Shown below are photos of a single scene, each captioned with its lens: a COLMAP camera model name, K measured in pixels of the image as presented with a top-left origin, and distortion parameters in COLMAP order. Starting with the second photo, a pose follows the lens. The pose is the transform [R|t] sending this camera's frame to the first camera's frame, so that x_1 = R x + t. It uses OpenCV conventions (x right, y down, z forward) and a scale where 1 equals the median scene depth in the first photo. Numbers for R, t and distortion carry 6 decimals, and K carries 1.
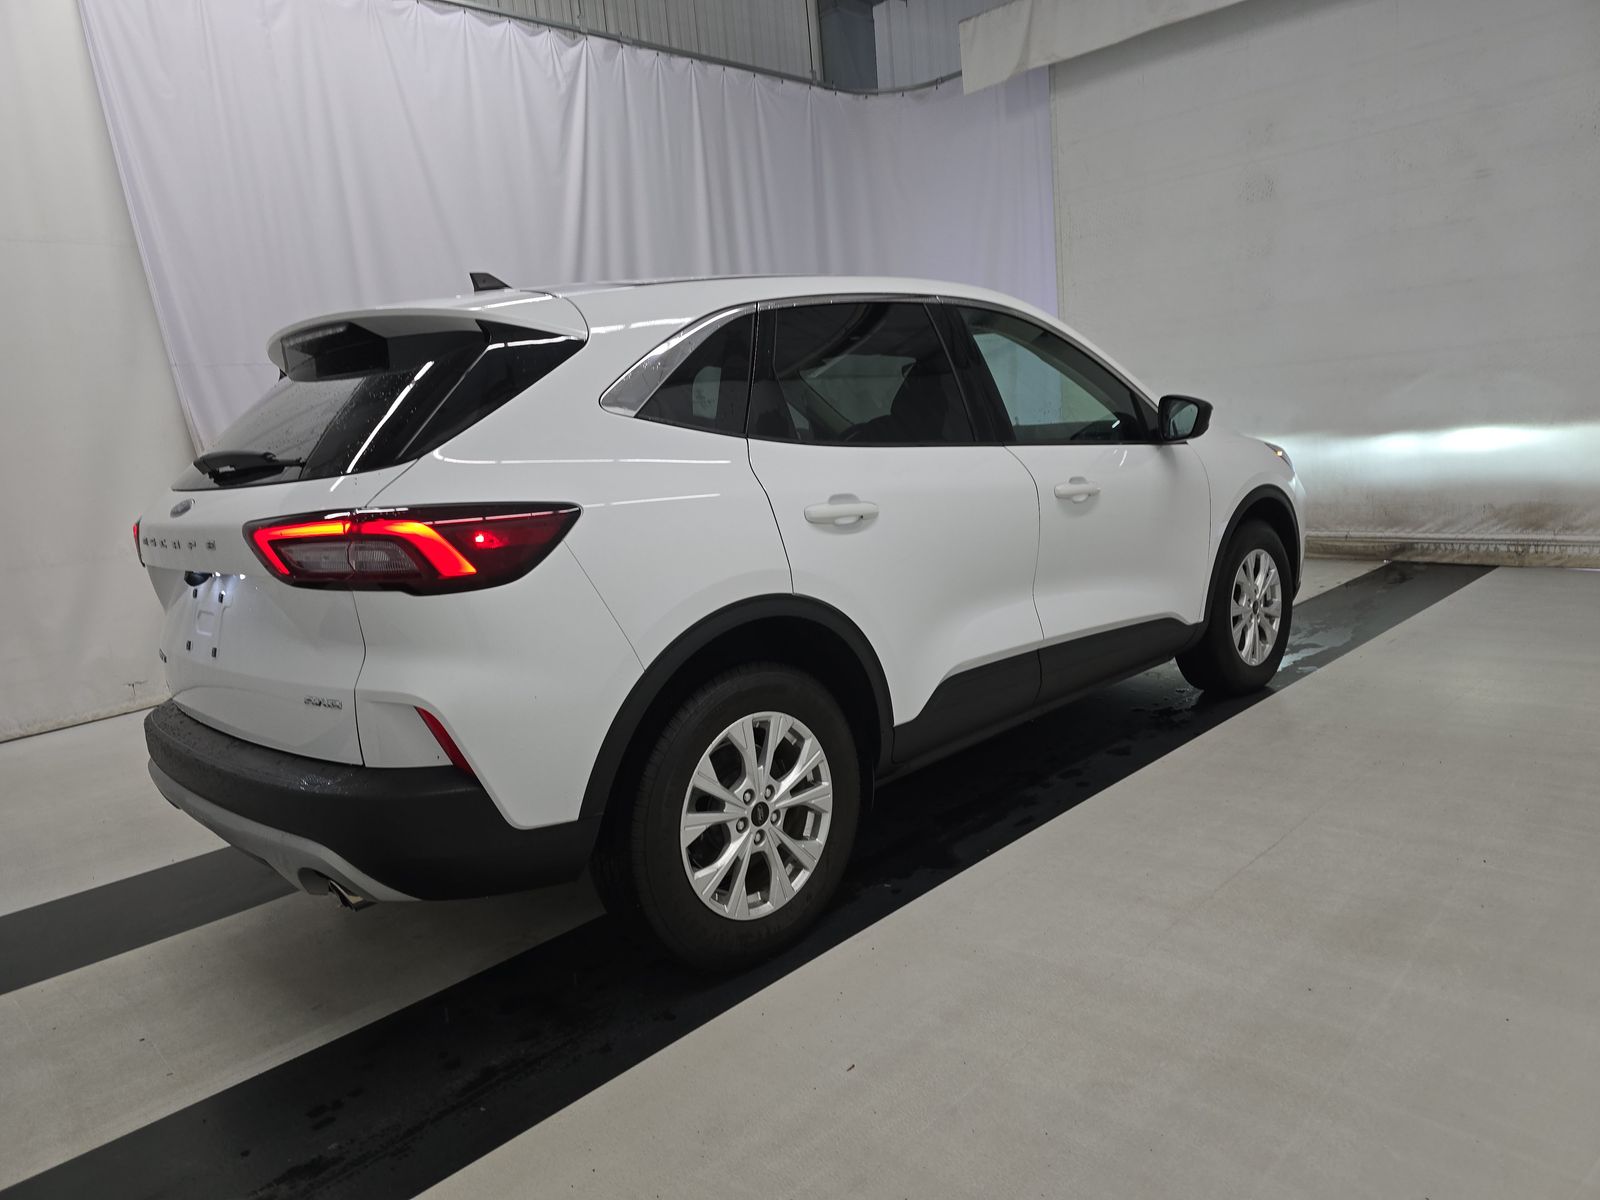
lens RADIAL K [[1068.6, 0, 826.2], [0, 1068.6, 600.0], [0, 0, 1]] dist [0.031244, -0.010898]
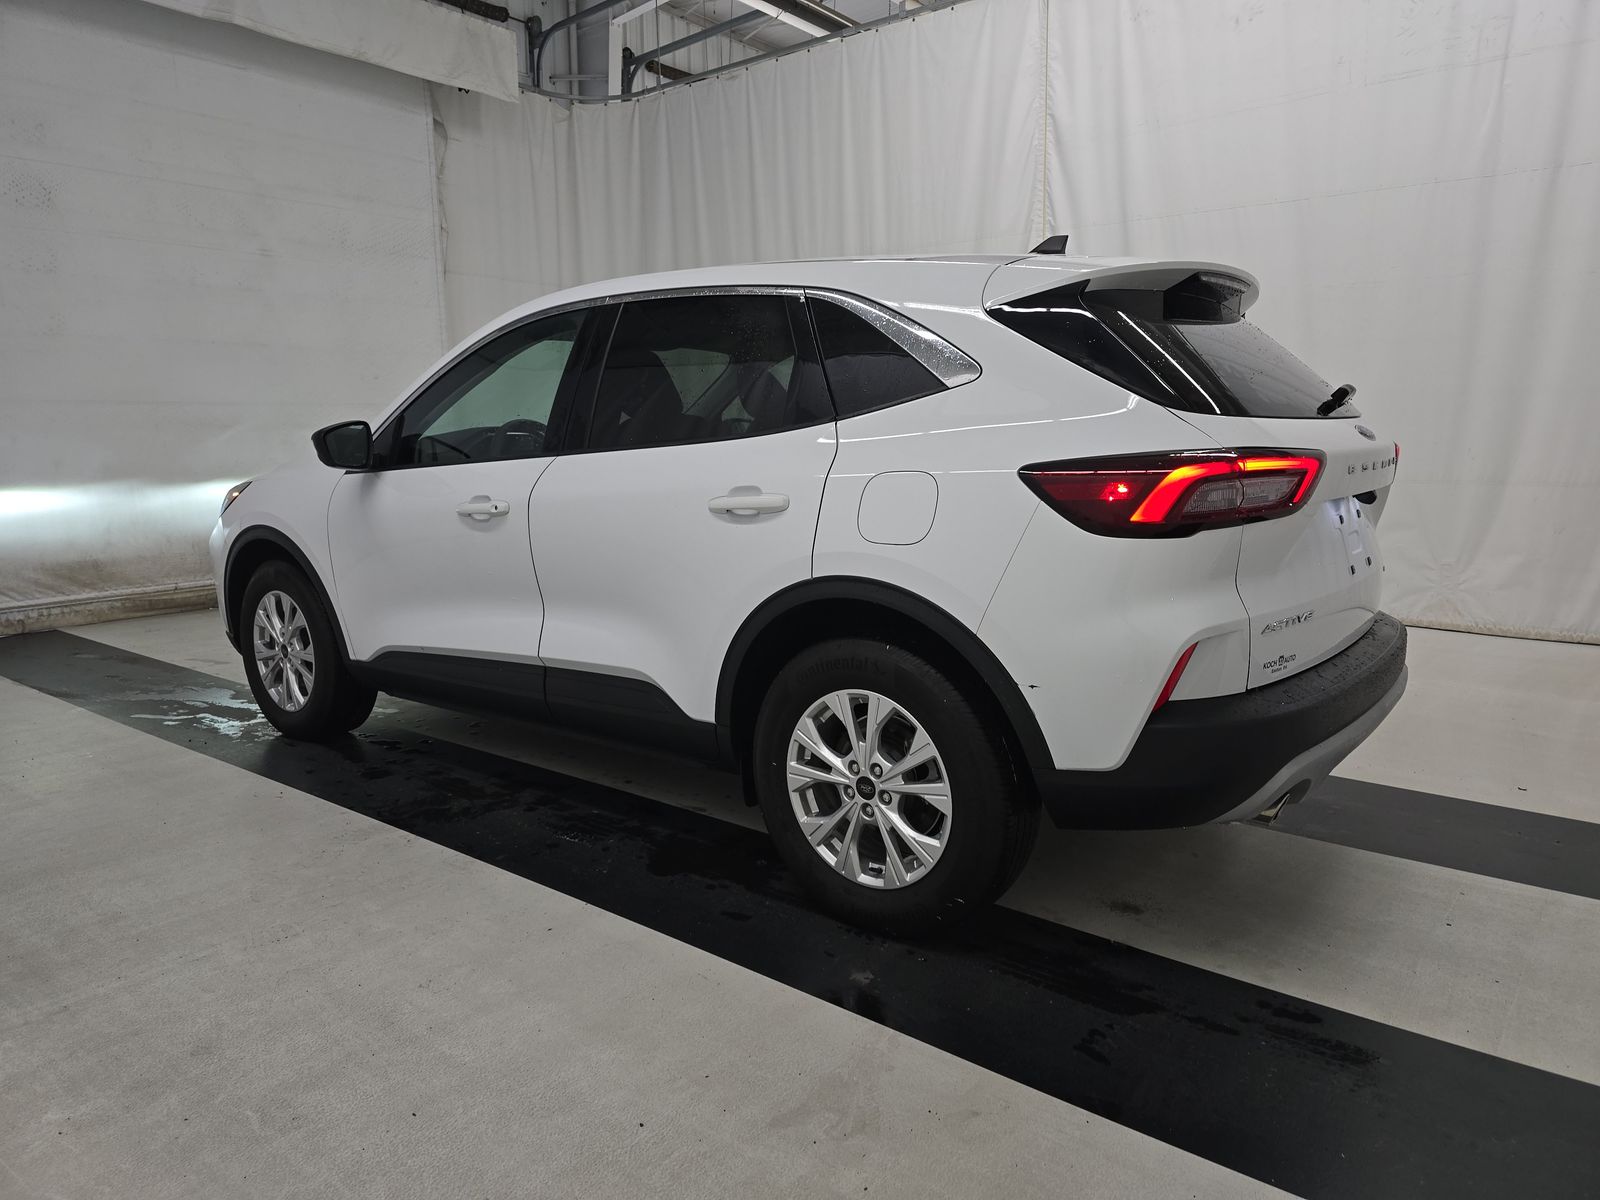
lens RADIAL K [[1068.6, 0, 801.7], [0, 1068.6, 596.9], [0, 0, 1]] dist [0.031244, -0.010898]
pose [[-0.102241, -0.080711, 0.991480, -0.812282], [0.184374, 0.977896, 0.098618, -0.067481], [-0.977524, 0.192886, -0.085100, 0.834224]]
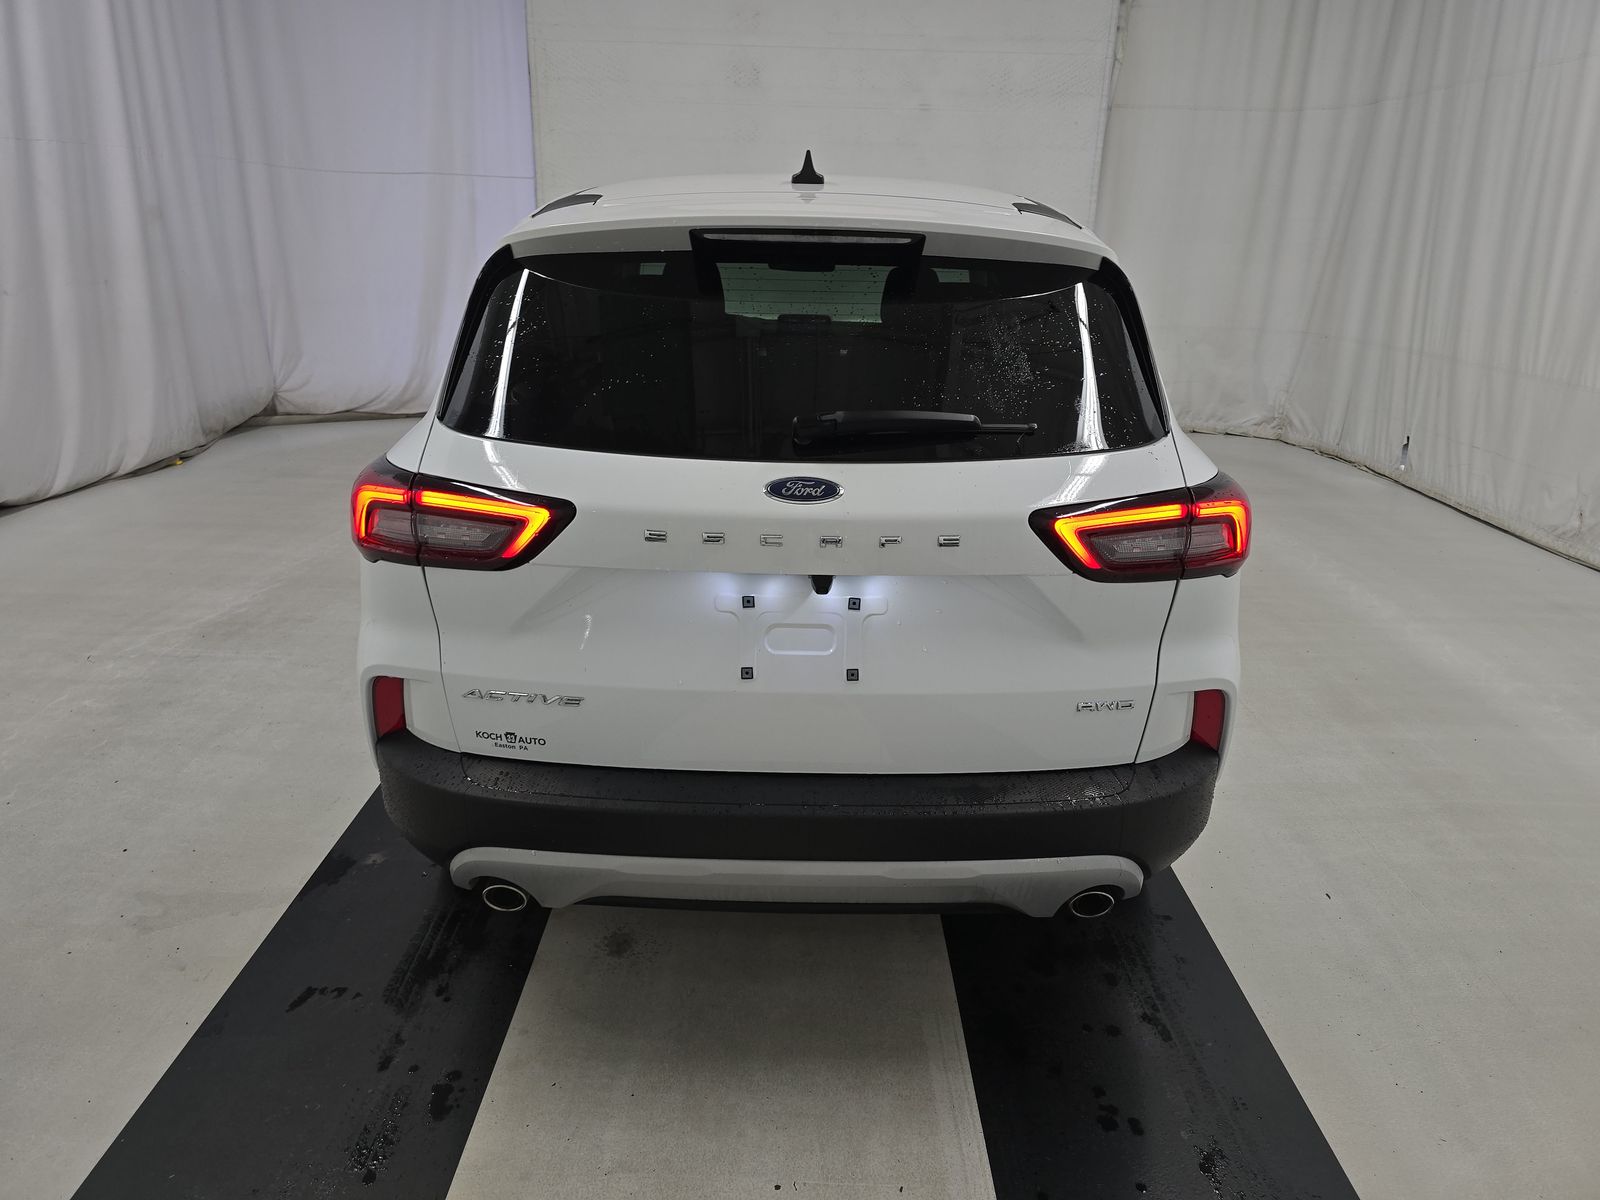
lens RADIAL K [[1068.6, 0, 807.3], [0, 1068.6, 593.2], [0, 0, 1]] dist [0.031244, -0.010898]
pose [[0.708568, -0.137206, 0.692174, -0.556496], [0.034907, 0.986529, 0.159821, -0.065924], [-0.704778, -0.089082, 0.703813, 0.249168]]
